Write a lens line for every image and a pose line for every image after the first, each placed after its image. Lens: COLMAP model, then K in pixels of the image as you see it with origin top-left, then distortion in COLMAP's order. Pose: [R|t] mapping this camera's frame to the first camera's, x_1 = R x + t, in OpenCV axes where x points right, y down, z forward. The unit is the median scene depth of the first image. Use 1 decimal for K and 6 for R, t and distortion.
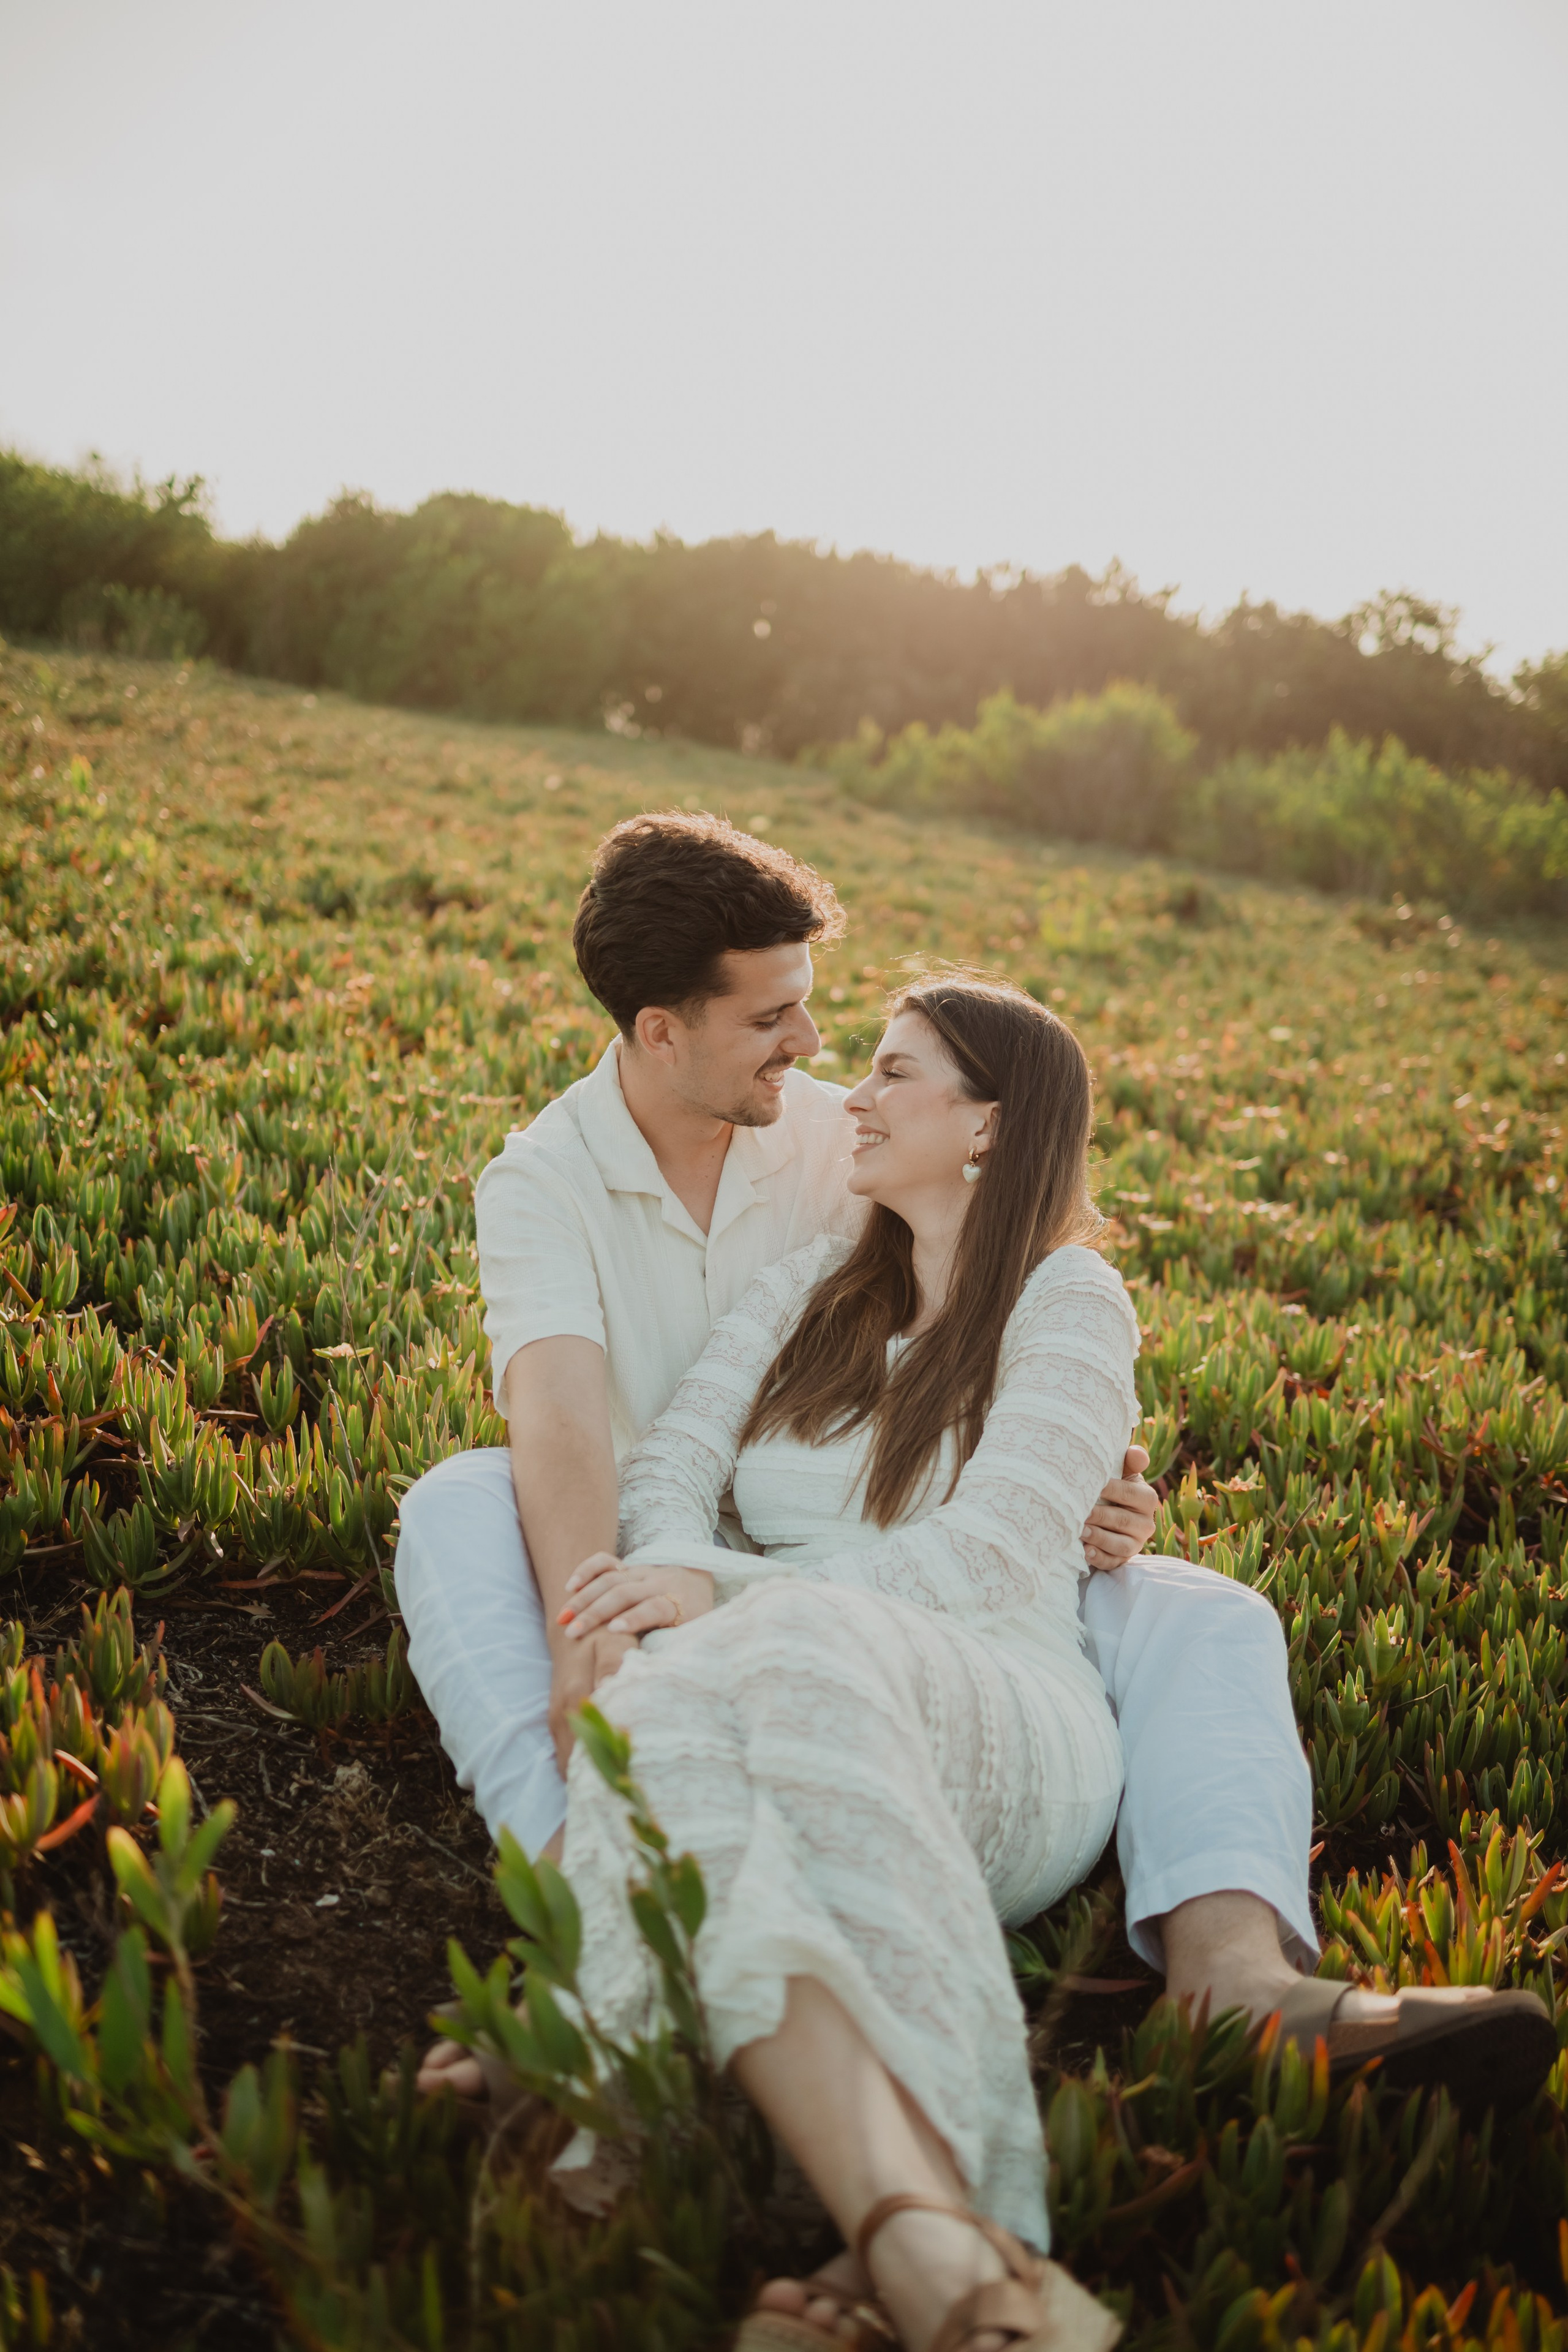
lens RADIAL K [[2383.3, 0, 784.0], [0, 2383.3, 1176.0], [0, 0, 1]] dist [-0.084650, 0.064503]
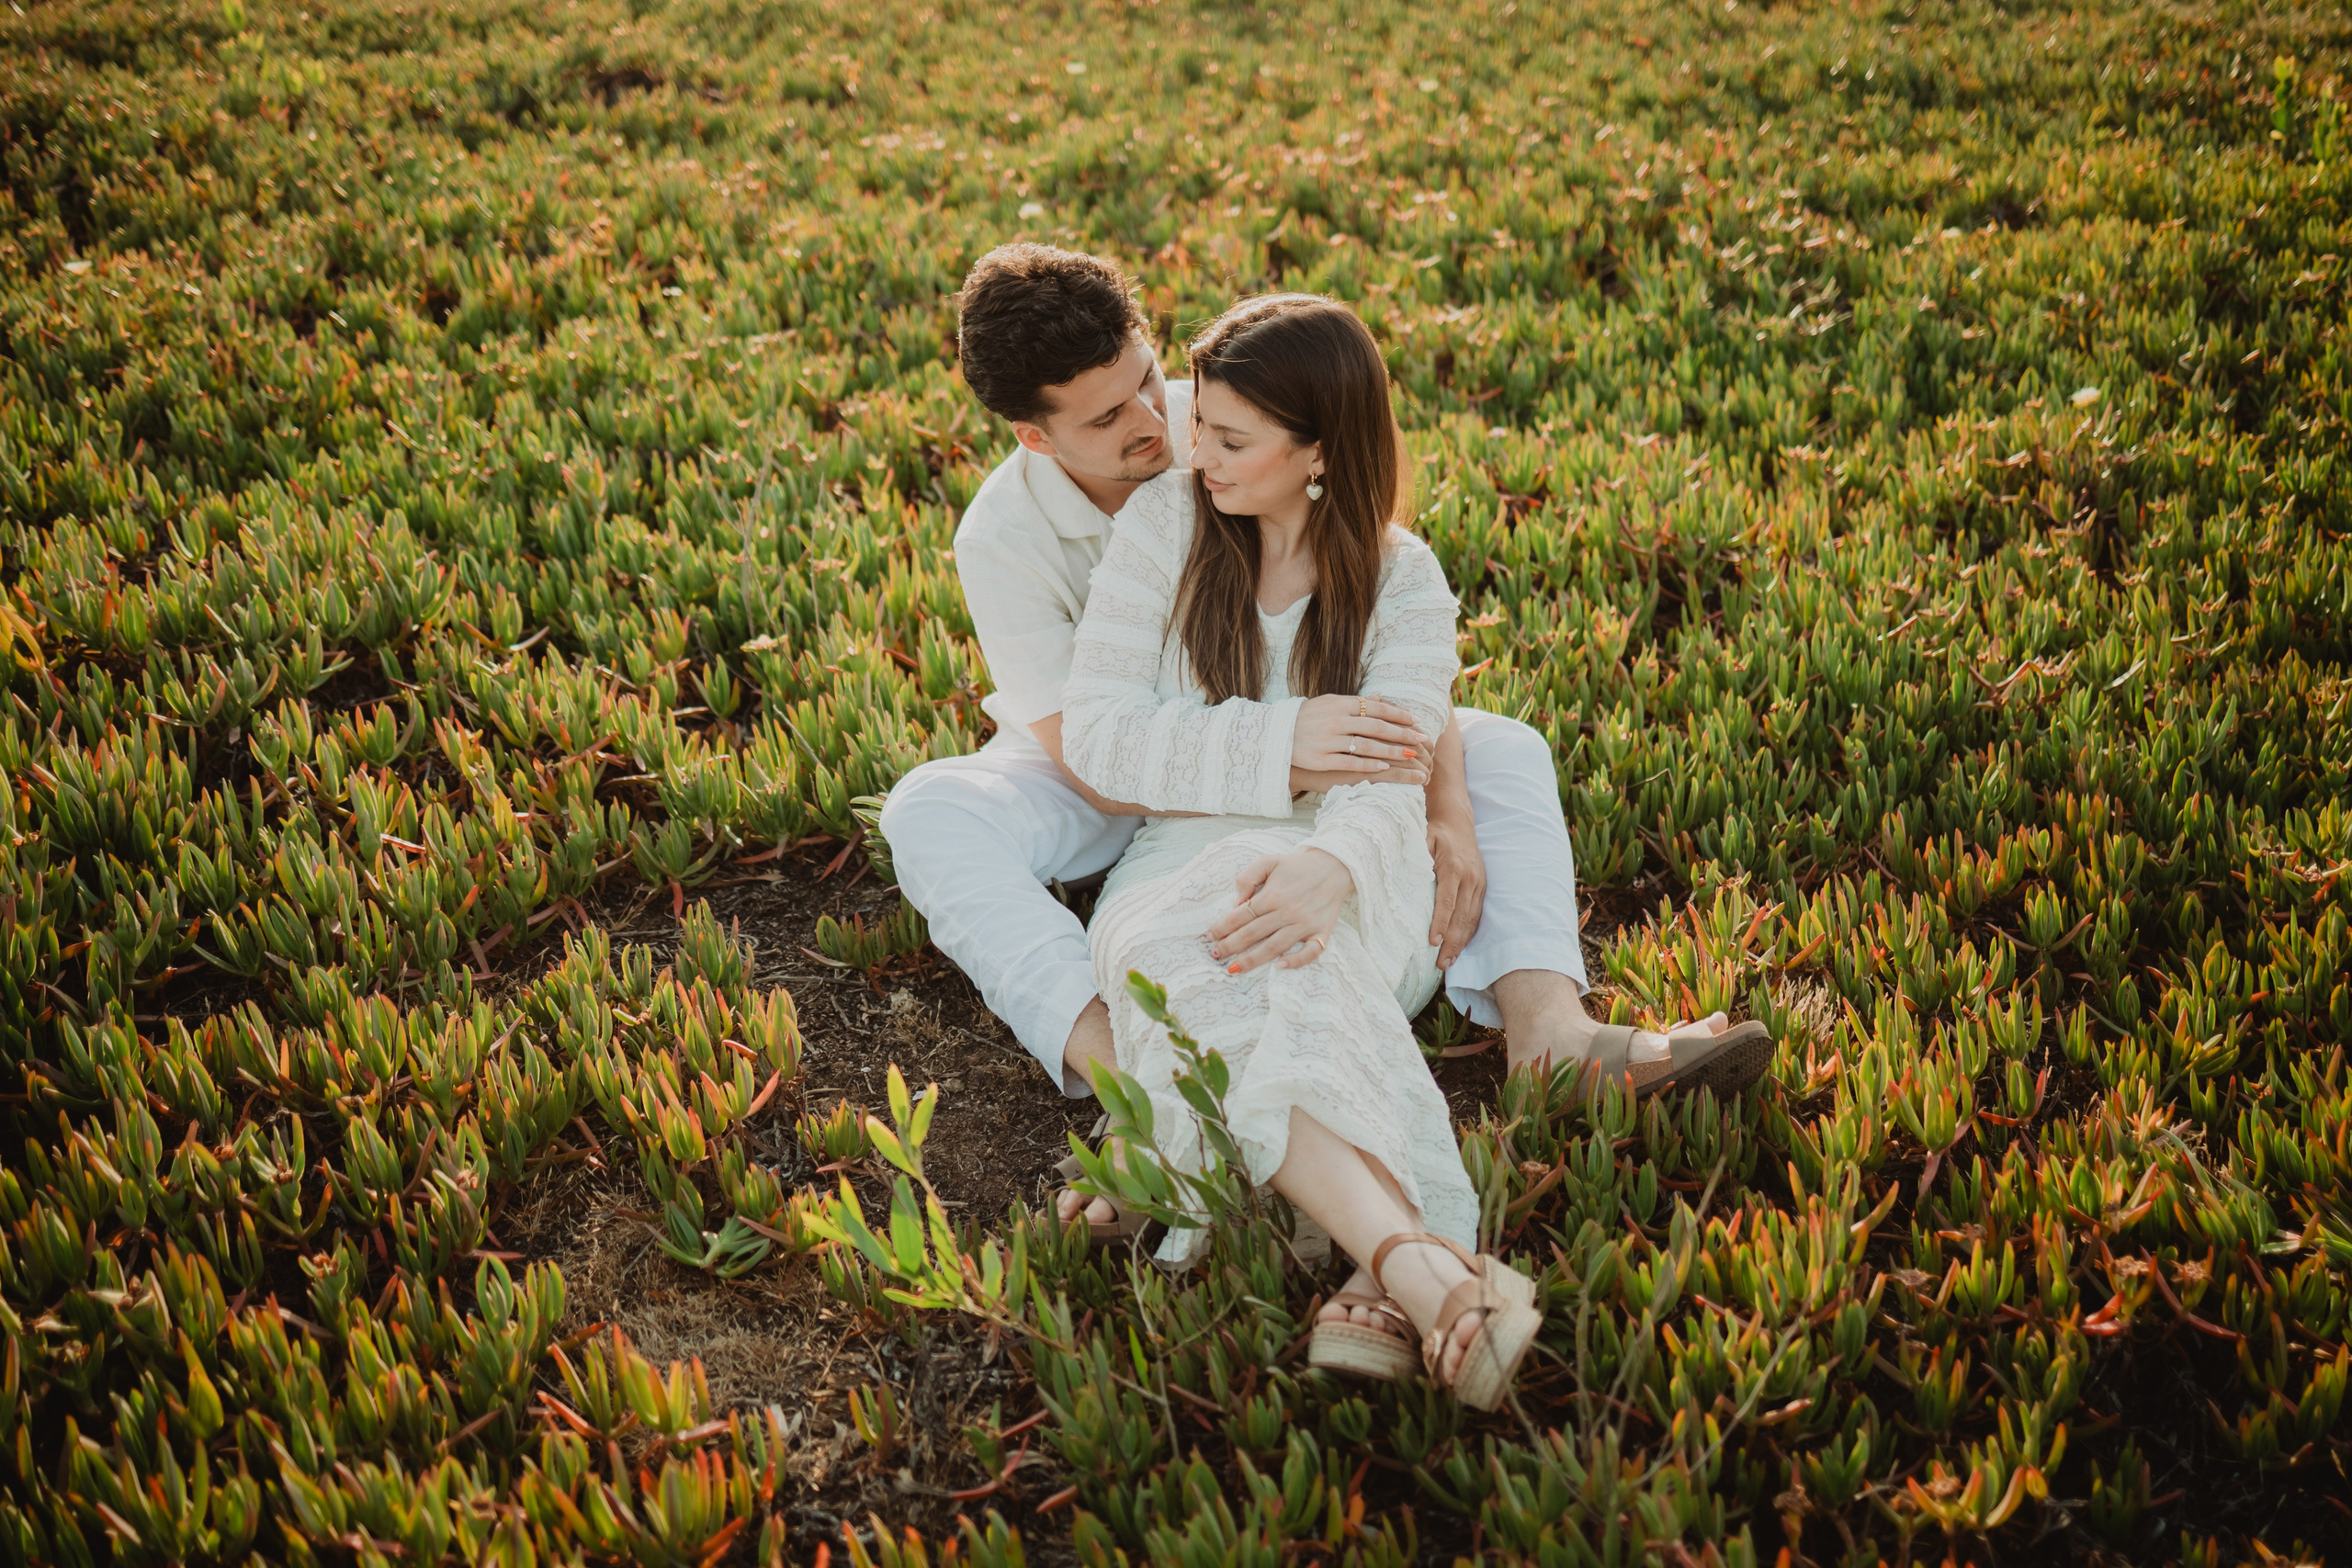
lens RADIAL K [[2418.1, 0, 1188.8], [0, 2418.1, 691.4], [0, 0, 1]] dist [-0.081420, 0.066368]
pose [[0.981067, -0.178134, 0.075994, -0.060344], [0.156803, 0.960917, 0.228148, -0.133057], [-0.113665, -0.211912, 0.970656, -0.210948]]
